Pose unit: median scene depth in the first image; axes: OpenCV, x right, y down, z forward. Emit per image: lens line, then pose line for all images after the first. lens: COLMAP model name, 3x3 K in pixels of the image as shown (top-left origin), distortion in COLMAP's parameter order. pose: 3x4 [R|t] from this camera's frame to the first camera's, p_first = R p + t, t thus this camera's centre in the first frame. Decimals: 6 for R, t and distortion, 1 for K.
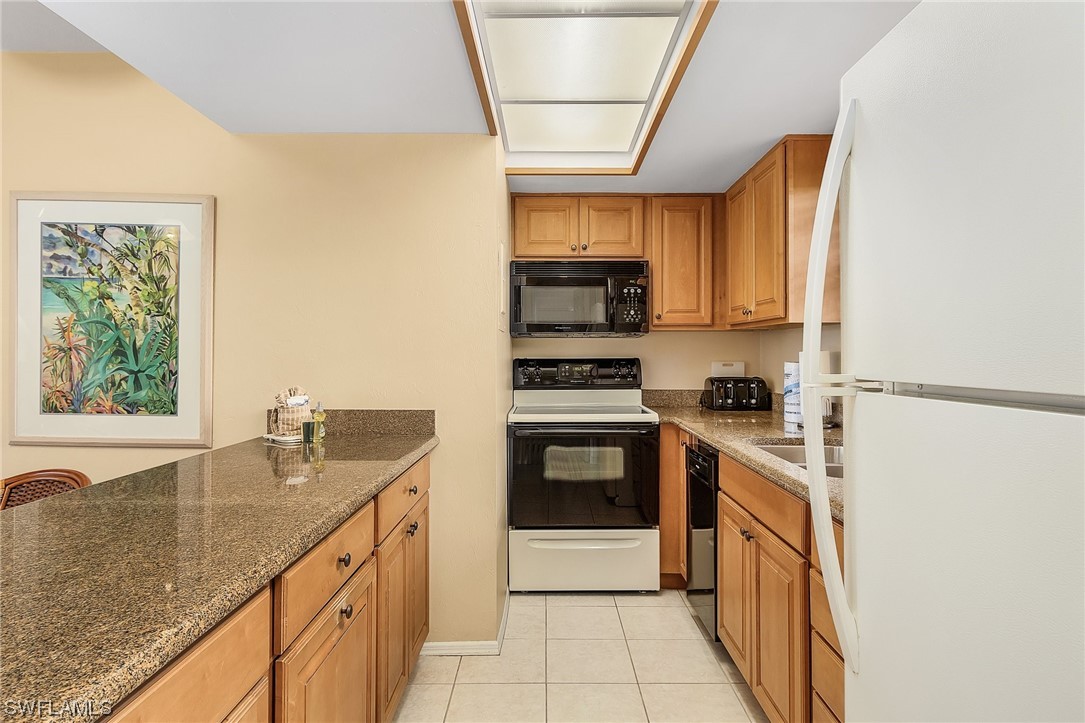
lens RADIAL K [[609.8, 0, 548.8], [0, 609.8, 348.3], [0, 0, 1]] dist [0.018180, -0.001817]
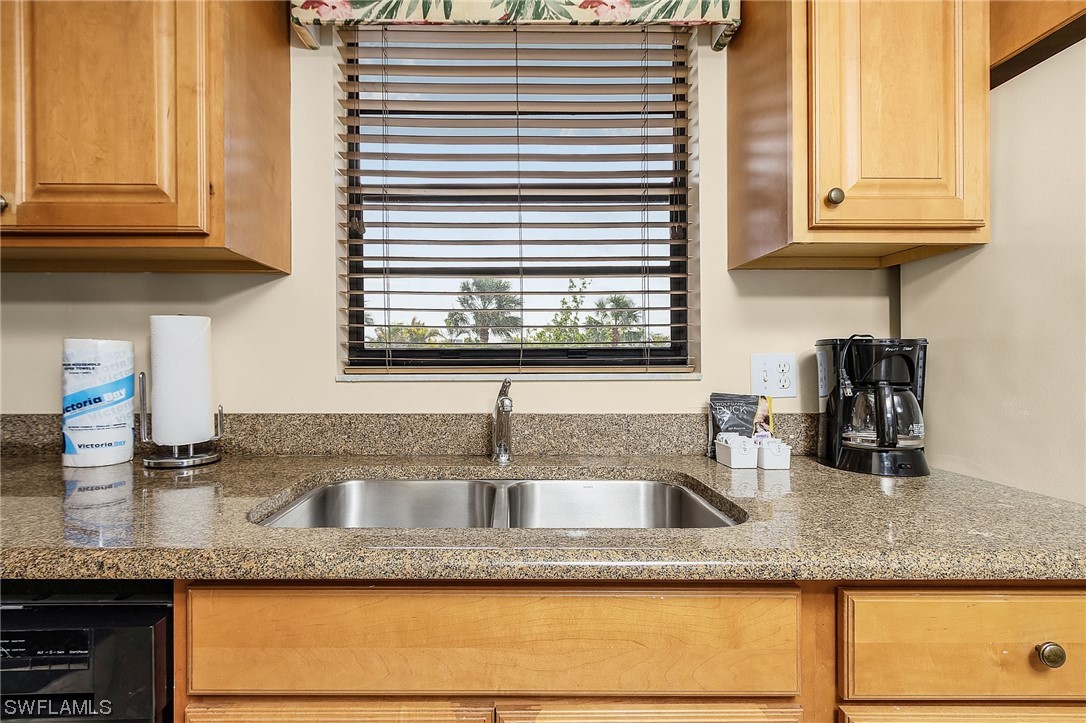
lens RADIAL K [[501.4, 0, 507.6], [0, 501.4, 363.7], [0, 0, 1]] dist [0.002631, -0.001121]
pose [[-0.005856, -0.002632, 0.999979, 0.008264], [-0.007959, 0.999965, 0.002585, 0.038033], [-0.999951, -0.007943, -0.005876, 0.676986]]
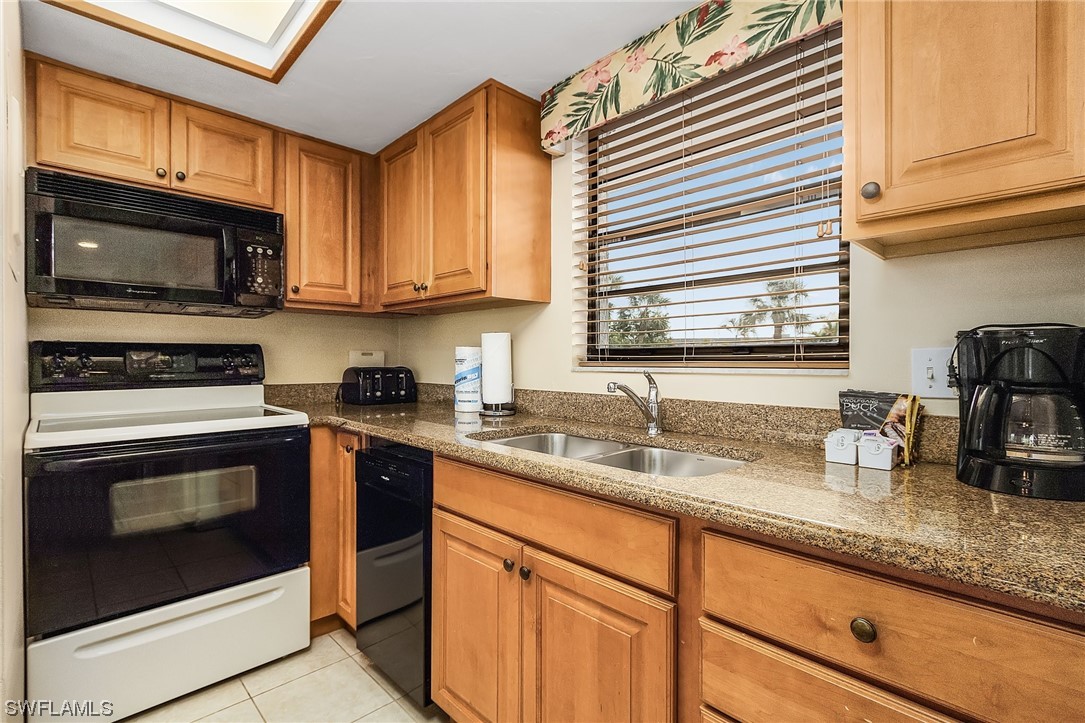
lens RADIAL K [[500.9, 0, 529.0], [0, 500.9, 360.1], [0, 0, 1]] dist [0.002631, -0.001121]
pose [[0.727650, -0.000910, 0.685948, -0.048638], [-0.005951, 0.999953, 0.007640, 0.036584], [-0.685923, -0.009642, 0.727610, 0.382102]]
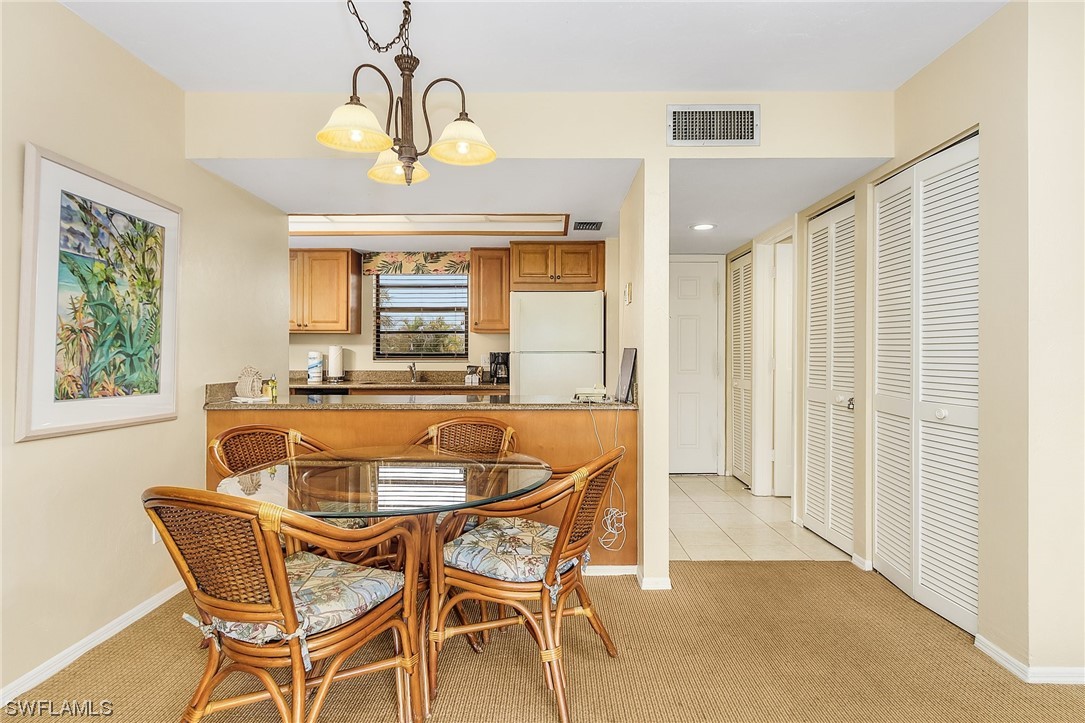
lens RADIAL K [[554.7, 0, 547.5], [0, 554.7, 366.5], [0, 0, 1]] dist [0.006214, -0.001460]
pose [[0.005228, -0.019477, 0.999797, -1.384120], [-0.008182, 0.999776, 0.019519, 0.028269], [-0.999953, -0.008282, 0.005067, 0.235741]]
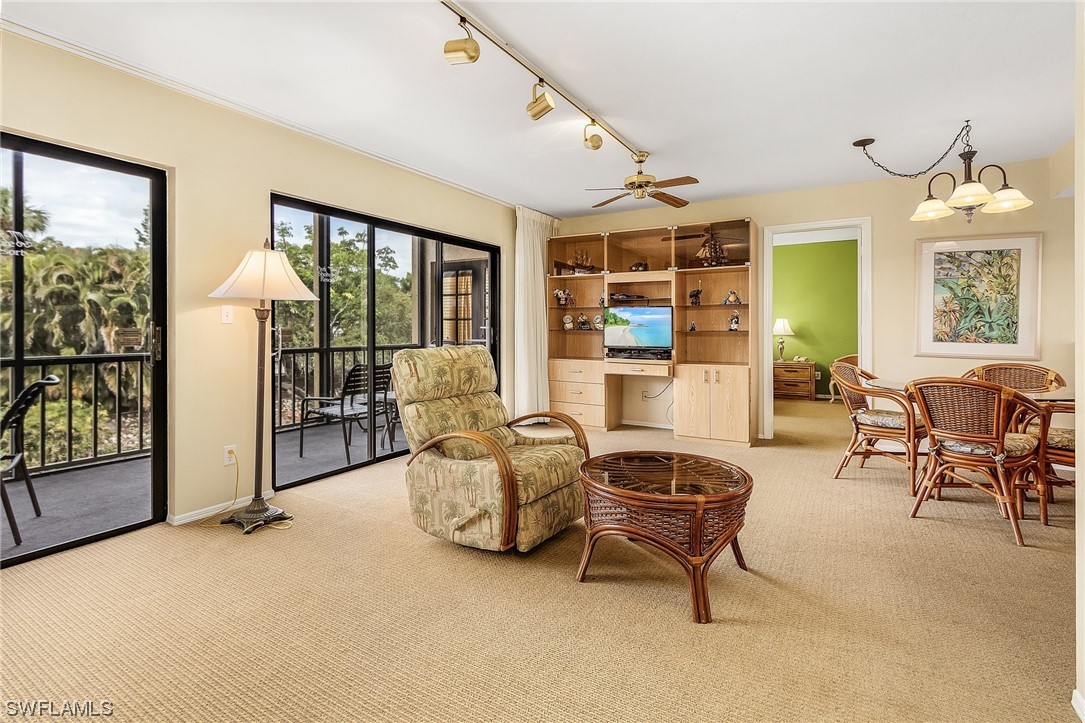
lens RADIAL K [[500.9, 0, 540.2], [0, 500.9, 318.9], [0, 0, 1]] dist [0.002631, -0.001121]
pose [[0.850616, -0.008986, -0.525710, -0.906013], [0.004961, 0.999947, -0.009065, 0.029819], [0.525764, 0.005103, 0.850615, -1.015651]]
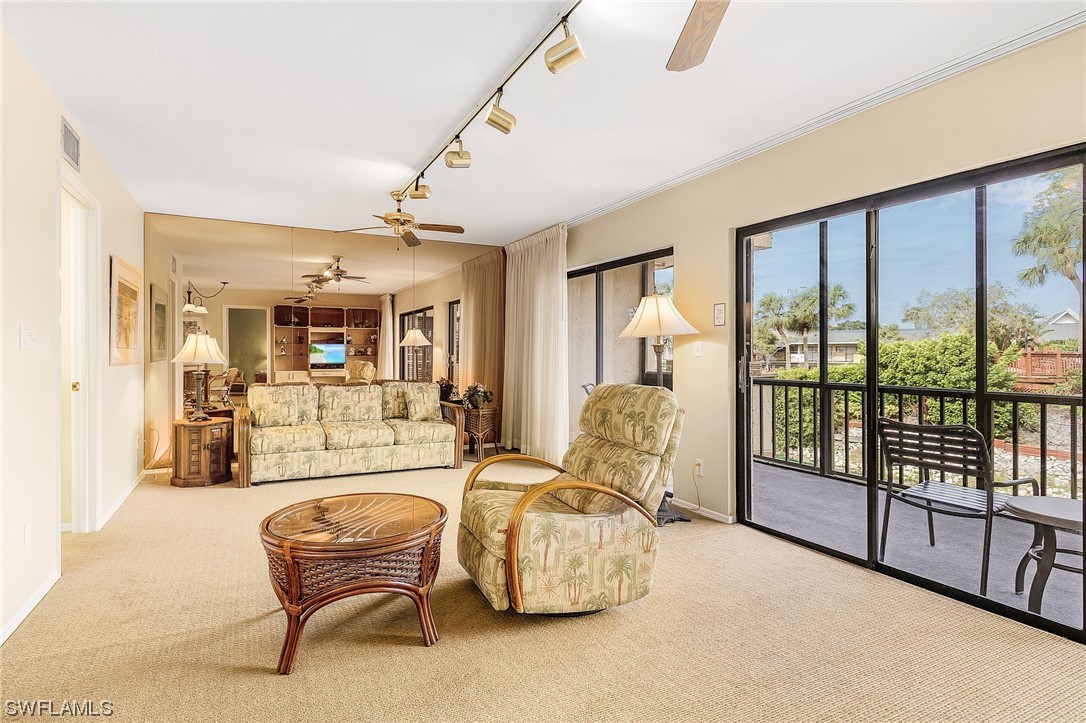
lens RADIAL K [[555.2, 0, 534.5], [0, 555.2, 351.3], [0, 0, 1]] dist [0.006214, -0.001460]
pose [[-0.890188, -0.006388, -0.455549, -1.012384], [-0.001968, 0.999946, -0.010177, 0.027666], [0.455589, -0.008163, -0.890153, 0.569519]]
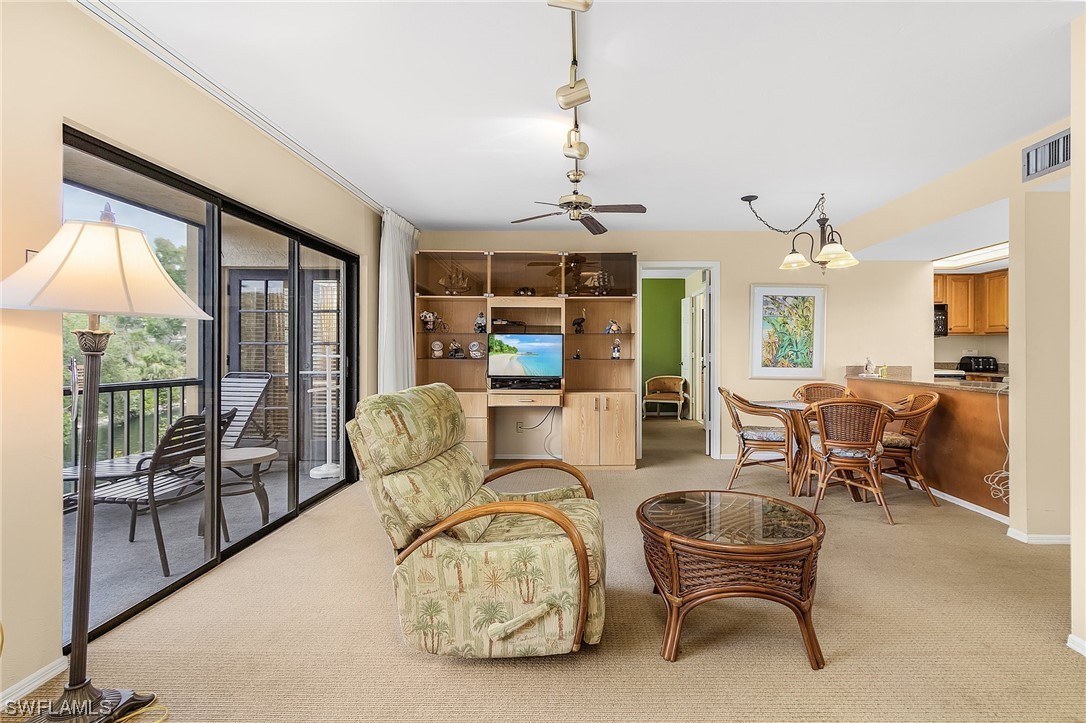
lens RADIAL K [[501.4, 0, 572.9], [0, 501.4, 340.8], [0, 0, 1]] dist [0.002631, -0.001121]
pose [[0.999869, 0.000141, -0.016199, -1.358146], [-0.000319, 0.999940, -0.010970, 0.014056], [0.016197, 0.010974, 0.999809, -0.994214]]
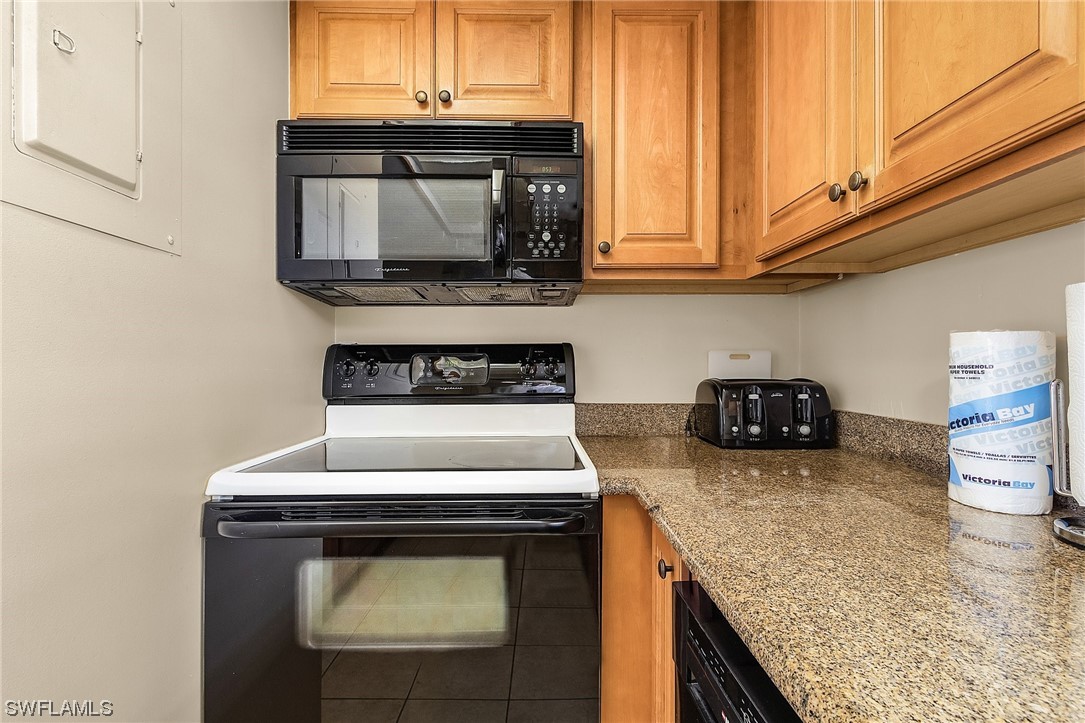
lens RADIAL K [[500.9, 0, 541.2], [0, 500.9, 364.9], [0, 0, 1]] dist [0.002631, -0.001121]
pose [[0.999945, -0.000256, 0.010512, 0.148016], [0.000169, 0.999965, 0.008346, 0.038797], [-0.010514, -0.008344, 0.999910, 0.719223]]
